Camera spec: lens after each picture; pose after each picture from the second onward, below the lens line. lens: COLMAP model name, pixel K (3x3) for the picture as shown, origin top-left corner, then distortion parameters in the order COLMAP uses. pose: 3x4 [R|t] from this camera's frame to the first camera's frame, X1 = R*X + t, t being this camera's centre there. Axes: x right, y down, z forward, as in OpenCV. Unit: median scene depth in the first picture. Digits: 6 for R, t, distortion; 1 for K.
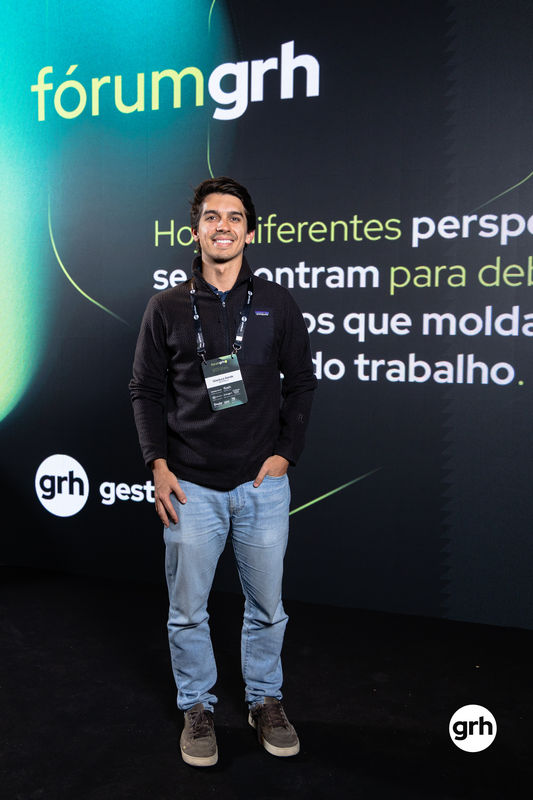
lens RADIAL K [[870.7, 0, 229.9], [0, 870.7, 388.2], [0, 0, 1]] dist [0.002281, 0.000000]
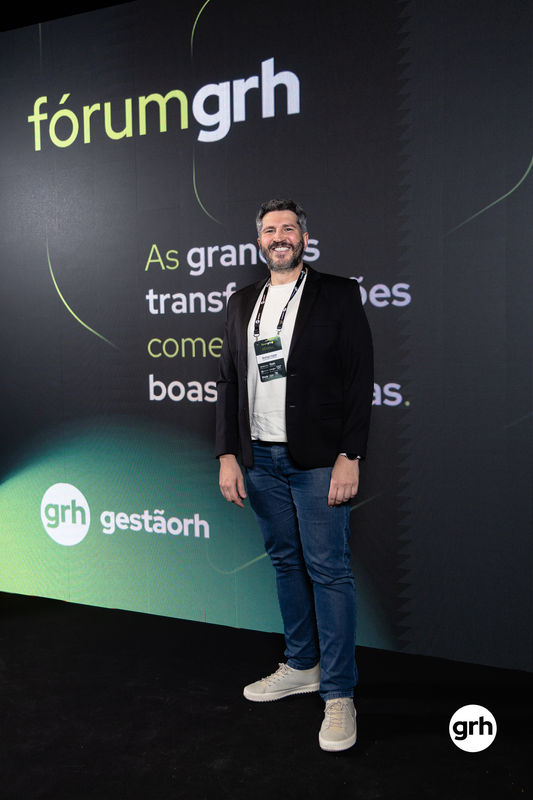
lens RADIAL K [[870.7, 0, 243.1], [0, 870.7, 386.9], [0, 0, 1]] dist [0.002281, 0.000000]
pose [[0.993831, -0.017792, -0.109469, 0.128017], [0.016189, 0.999748, -0.015522, -0.015979], [0.109717, 0.013654, 0.993869, 0.033060]]
